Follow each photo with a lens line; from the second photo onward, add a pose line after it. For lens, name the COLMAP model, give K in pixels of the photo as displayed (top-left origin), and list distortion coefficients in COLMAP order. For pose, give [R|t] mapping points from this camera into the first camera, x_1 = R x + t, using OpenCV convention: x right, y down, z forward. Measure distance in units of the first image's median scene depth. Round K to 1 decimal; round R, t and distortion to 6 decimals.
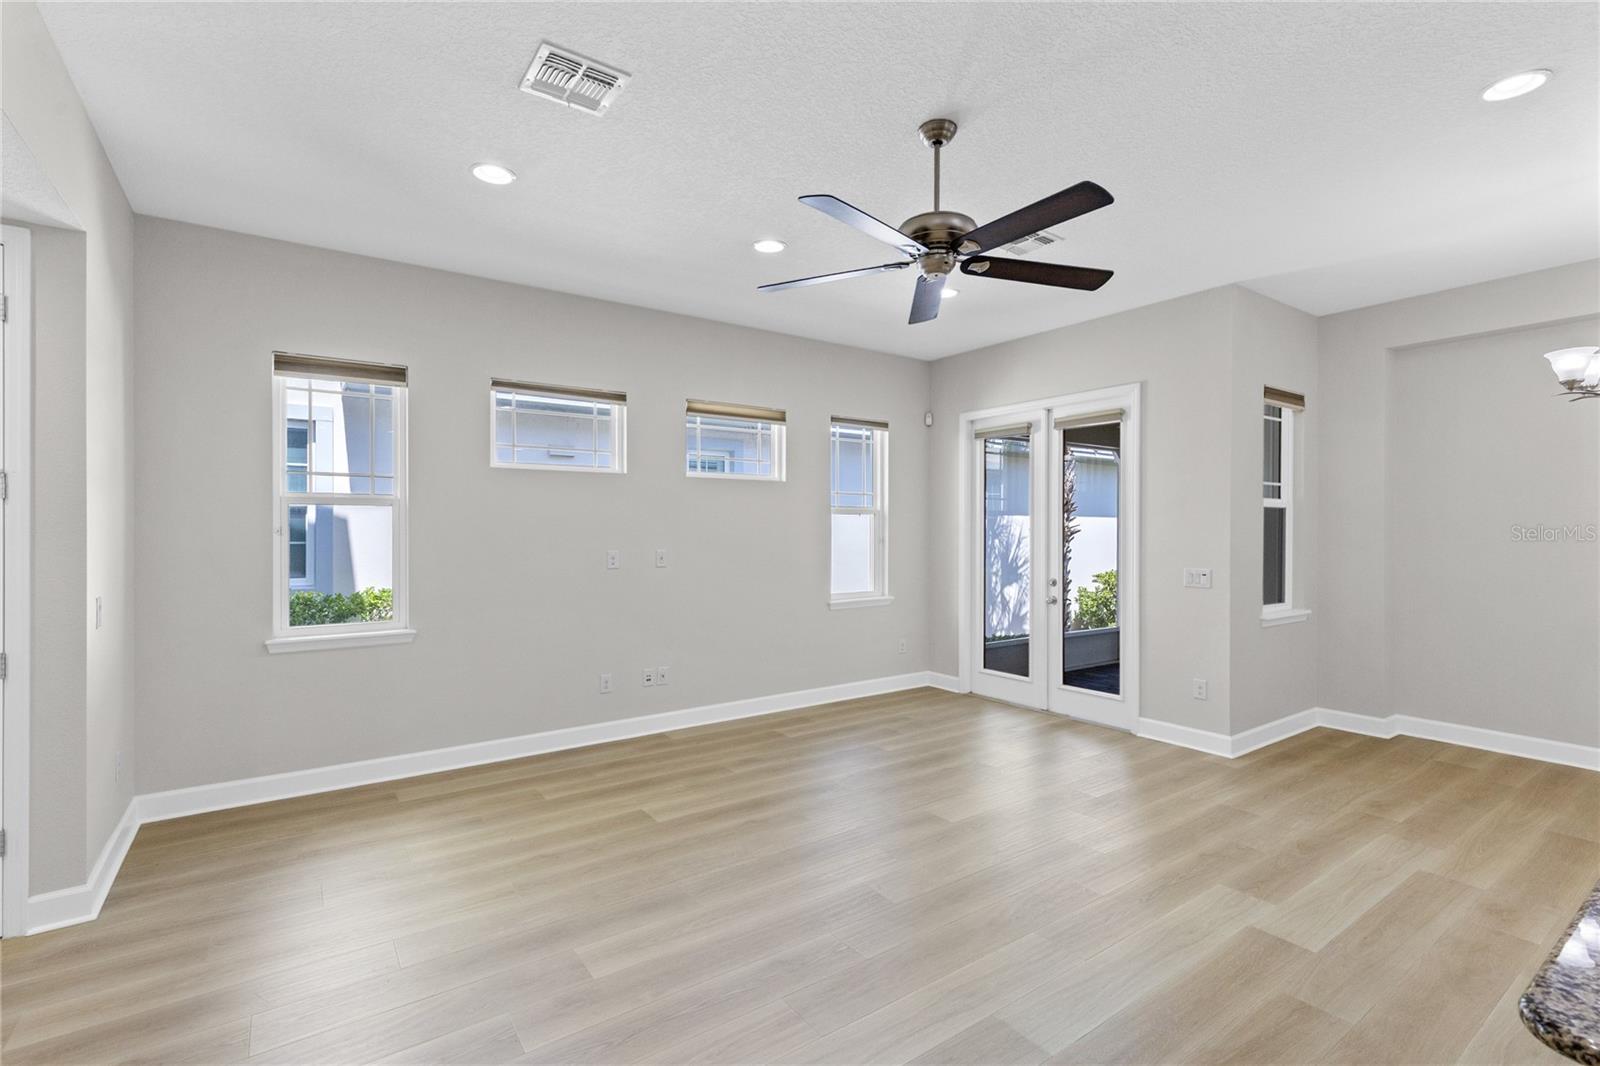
lens RADIAL K [[721.7, 0, 800.0], [0, 721.7, 533.0], [0, 0, 1]] dist [0.004407, 0.000010]
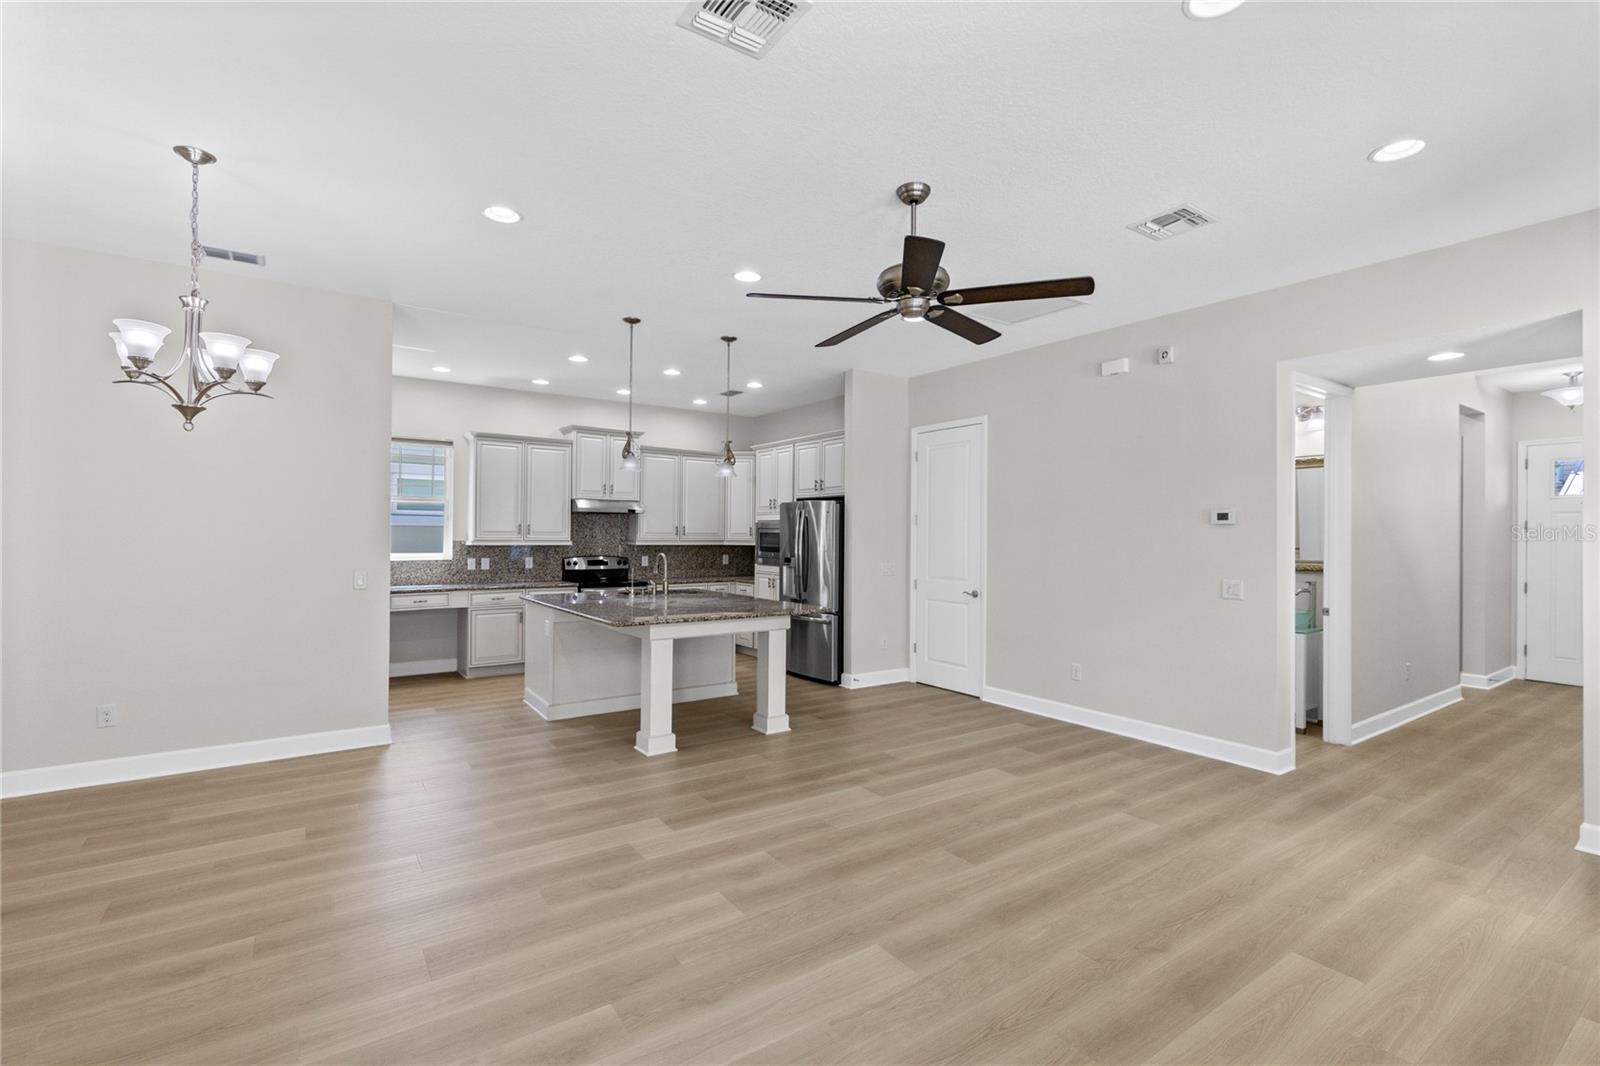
lens RADIAL K [[719.9, 0, 804.5], [0, 719.9, 532.9], [0, 0, 1]] dist [0.005199, 0.000409]
pose [[-0.999965, -0.007998, 0.002282, 0.214335], [-0.007993, 0.999965, 0.002485, -0.005932], [-0.002302, 0.002466, -0.999994, 1.299574]]
